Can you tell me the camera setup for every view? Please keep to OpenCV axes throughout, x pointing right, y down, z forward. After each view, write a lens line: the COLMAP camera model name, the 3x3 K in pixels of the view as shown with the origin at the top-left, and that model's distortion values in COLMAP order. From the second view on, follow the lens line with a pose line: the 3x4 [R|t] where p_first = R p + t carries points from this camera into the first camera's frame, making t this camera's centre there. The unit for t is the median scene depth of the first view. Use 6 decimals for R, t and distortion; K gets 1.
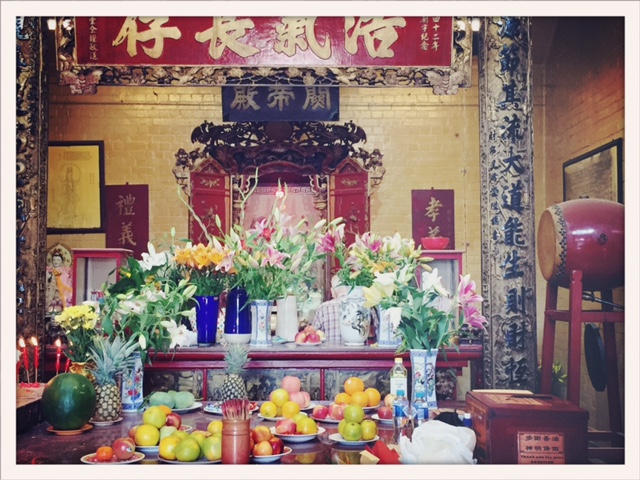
lens RADIAL K [[815.9, 0, 320.1], [0, 815.9, 239.5], [0, 0, 1]] dist [0.006764, 0.000000]
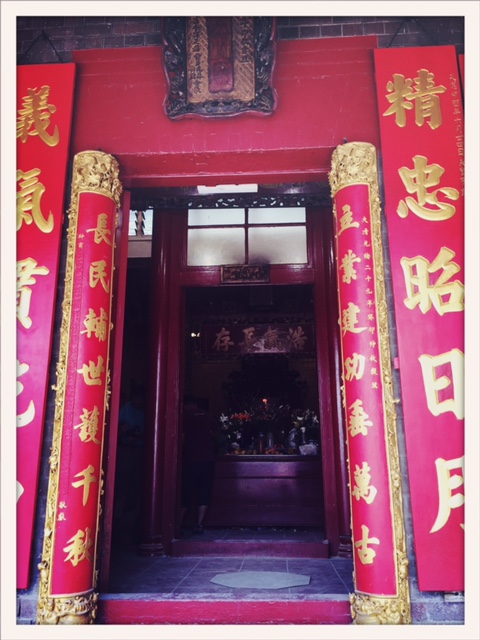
lens RADIAL K [[539.5, 0, 239.6], [0, 539.5, 320.5], [0, 0, 1]] dist [0.050828, -0.023034]
pose [[0.996127, -0.029437, -0.082857, 0.022464], [0.009950, 0.973981, -0.226410, 0.125136], [0.087366, 0.224708, 0.970502, -0.993242]]
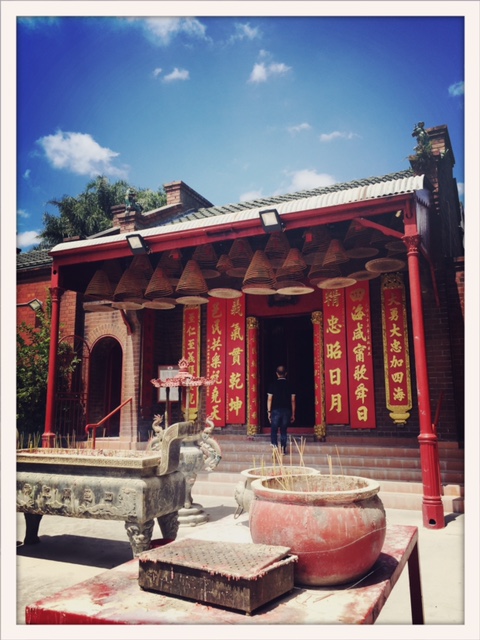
lens RADIAL K [[539.5, 0, 239.5], [0, 539.5, 319.4], [0, 0, 1]] dist [0.050828, -0.023034]
pose [[0.886541, -0.087184, -0.454361, 2.969891], [0.018089, 0.987865, -0.154259, 0.278112], [0.462296, 0.128538, 0.877360, -6.598762]]
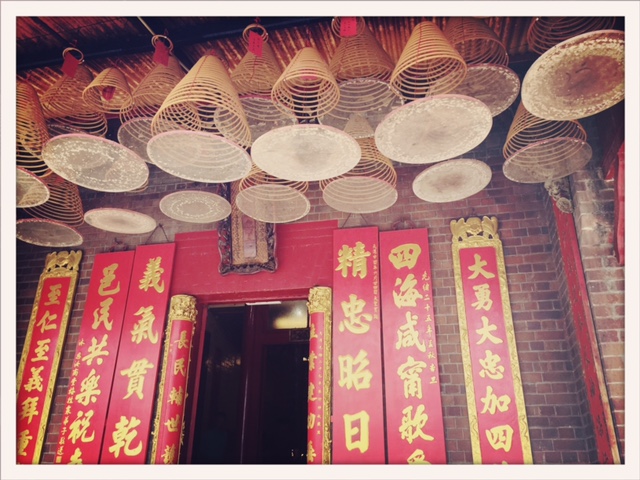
lens RADIAL K [[539.5, 0, 323.5], [0, 539.5, 239.5], [0, 0, 1]] dist [0.050828, -0.023034]
pose [[0.971060, -0.091384, -0.220663, 1.247071], [0.002528, 0.927787, -0.373101, 0.070417], [0.238824, 0.361746, 0.901168, -2.612825]]
